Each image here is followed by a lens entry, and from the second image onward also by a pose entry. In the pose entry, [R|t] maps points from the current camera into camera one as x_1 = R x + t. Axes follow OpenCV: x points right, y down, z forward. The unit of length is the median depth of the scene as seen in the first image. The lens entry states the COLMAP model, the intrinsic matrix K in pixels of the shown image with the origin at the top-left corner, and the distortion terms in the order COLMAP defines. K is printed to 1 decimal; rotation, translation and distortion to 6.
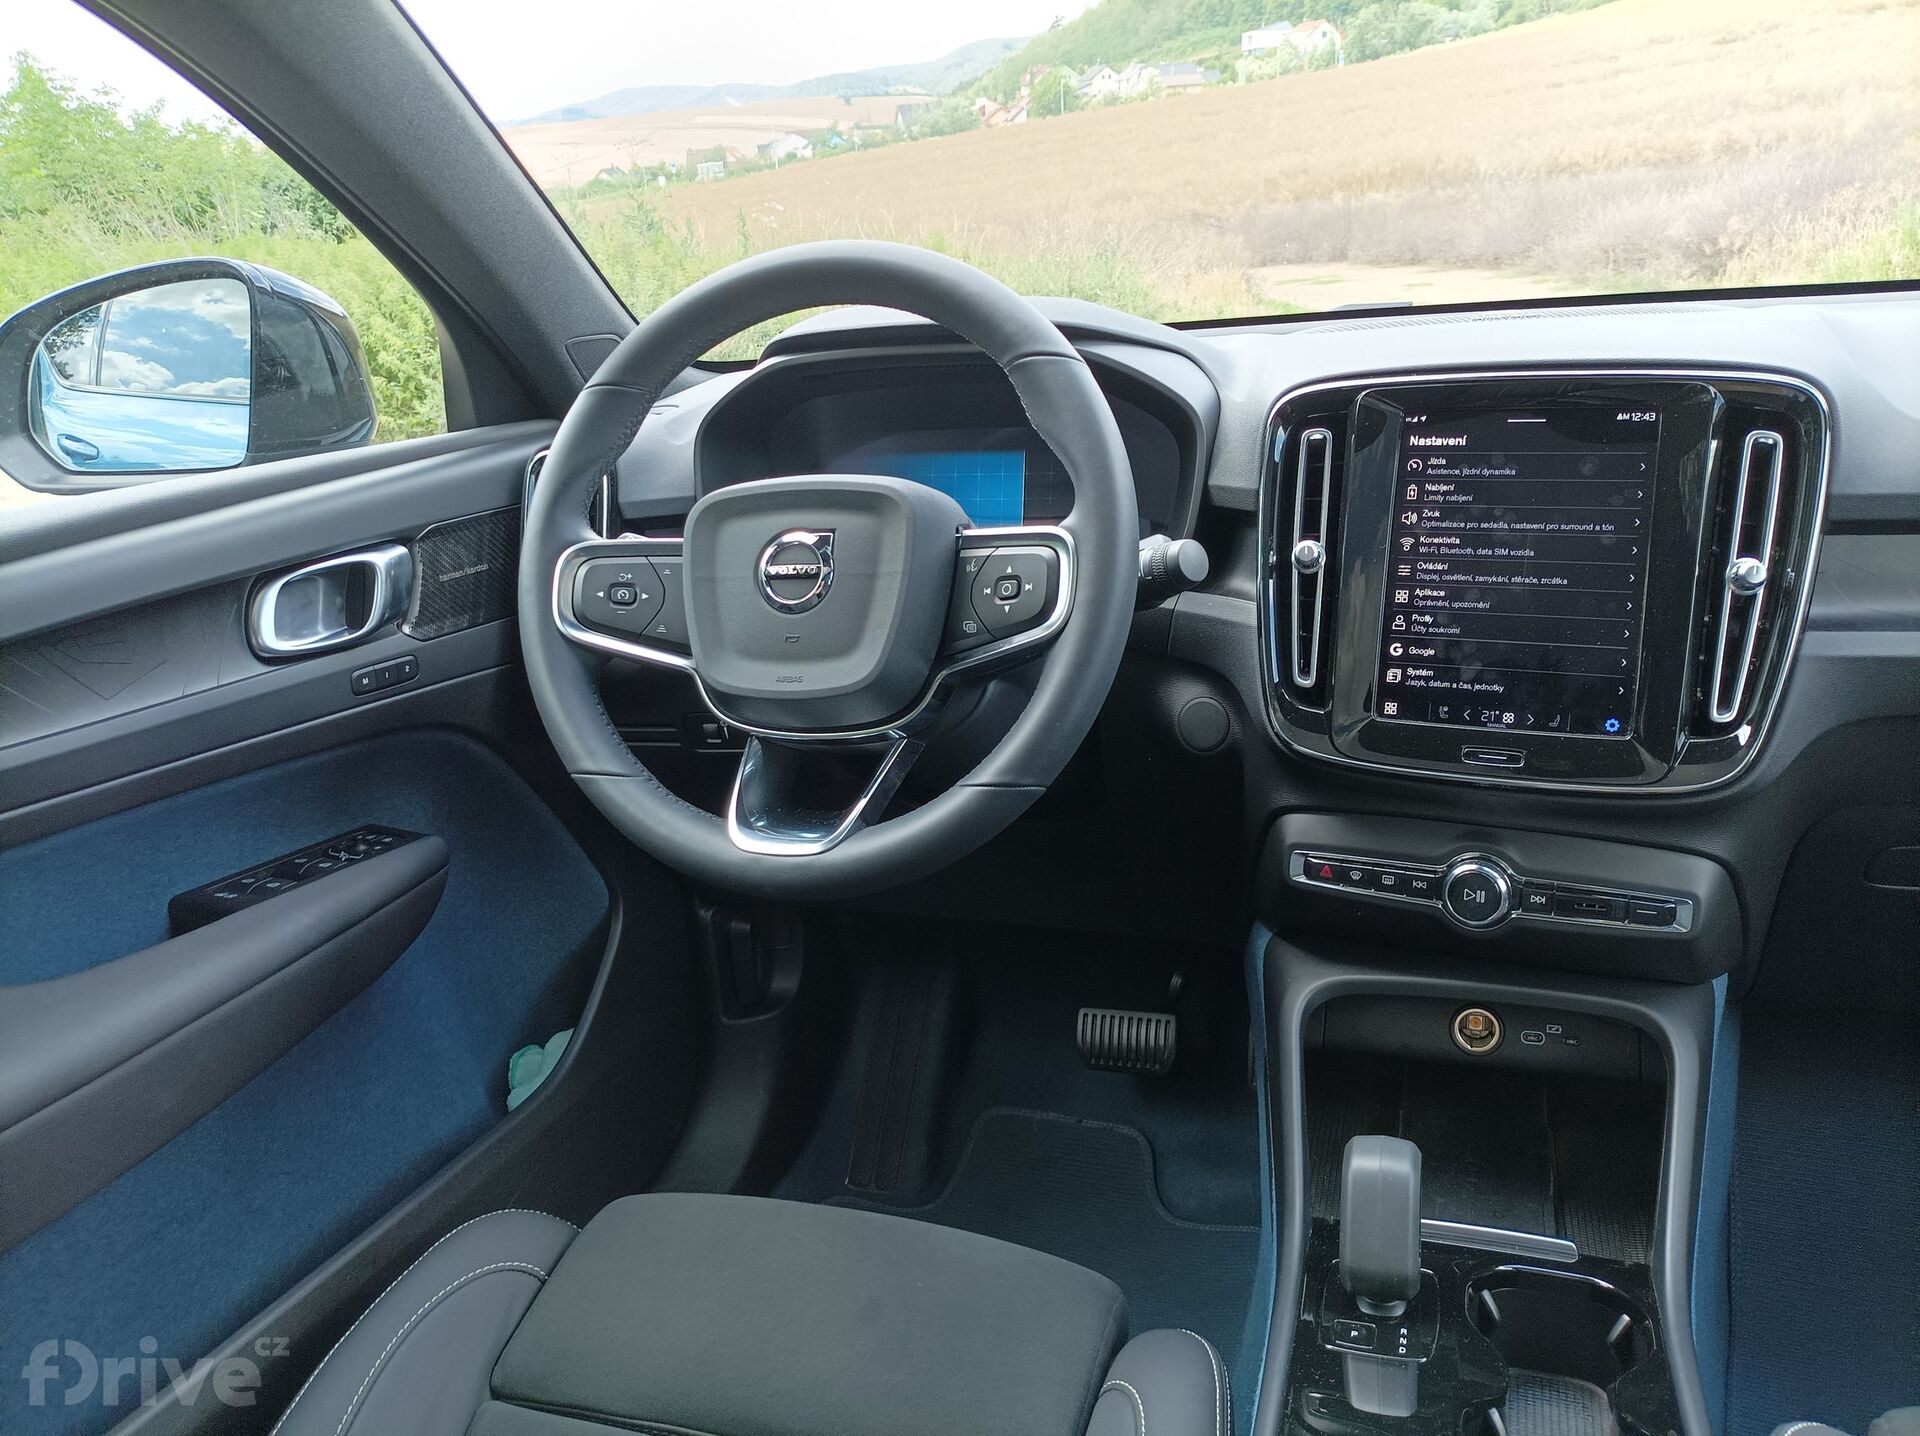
lens RADIAL K [[1461.8, 0, 976.5], [0, 1461.8, 715.9], [0, 0, 1]] dist [0.024940, -0.016014]
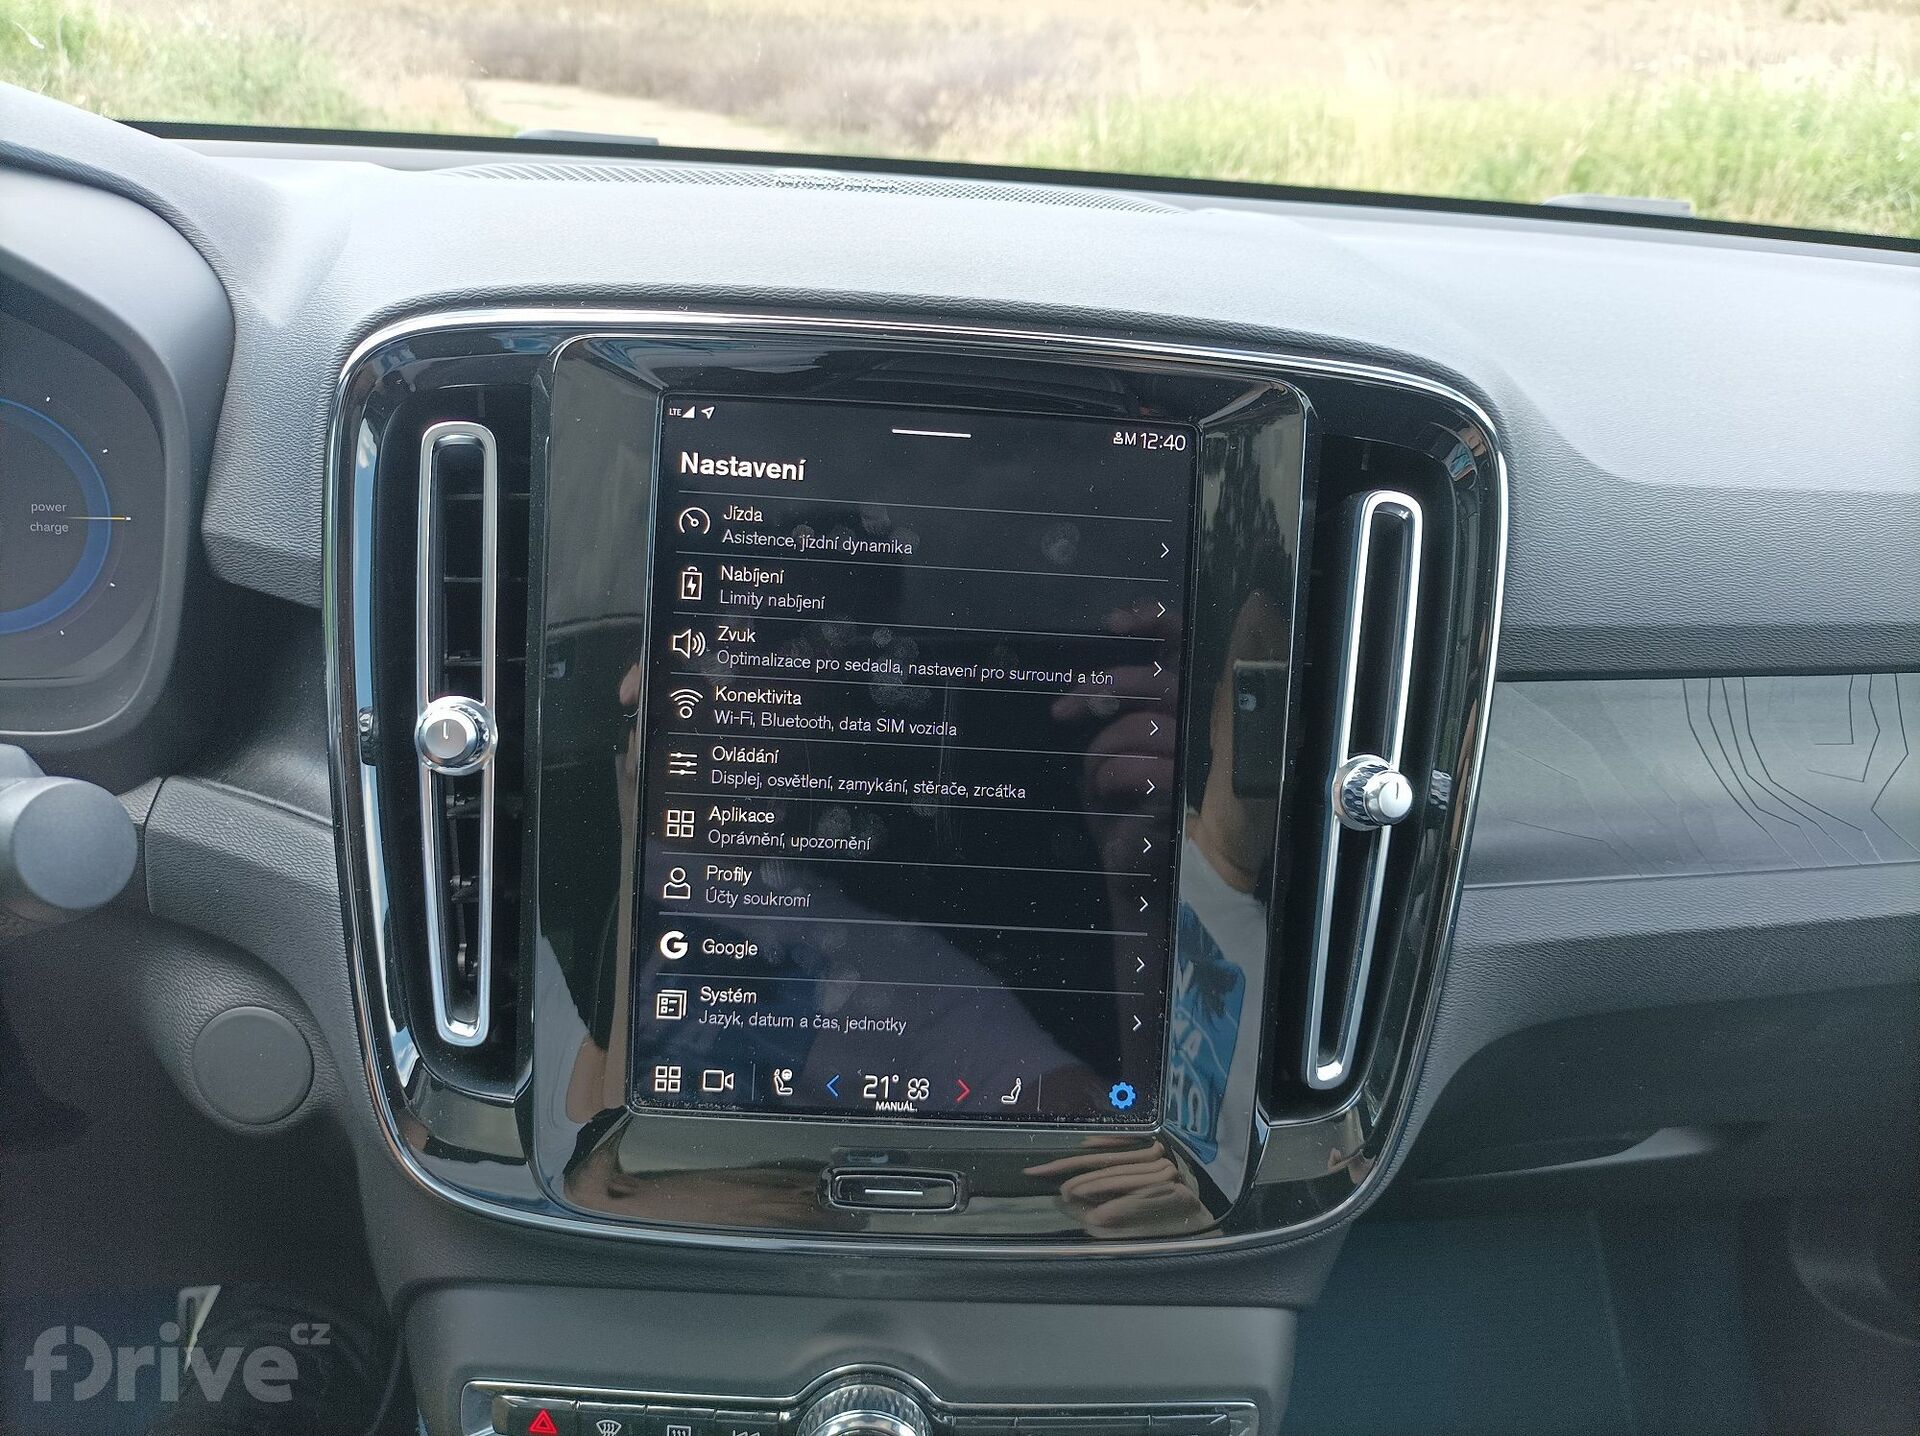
lens RADIAL K [[1461.8, 0, 976.5], [0, 1461.8, 715.9], [0, 0, 1]] dist [0.024940, -0.016014]
pose [[0.880066, -0.072591, 0.469271, 0.165808], [0.024062, 0.993794, 0.108602, -0.160163], [-0.474242, -0.084285, 0.876351, 0.579037]]
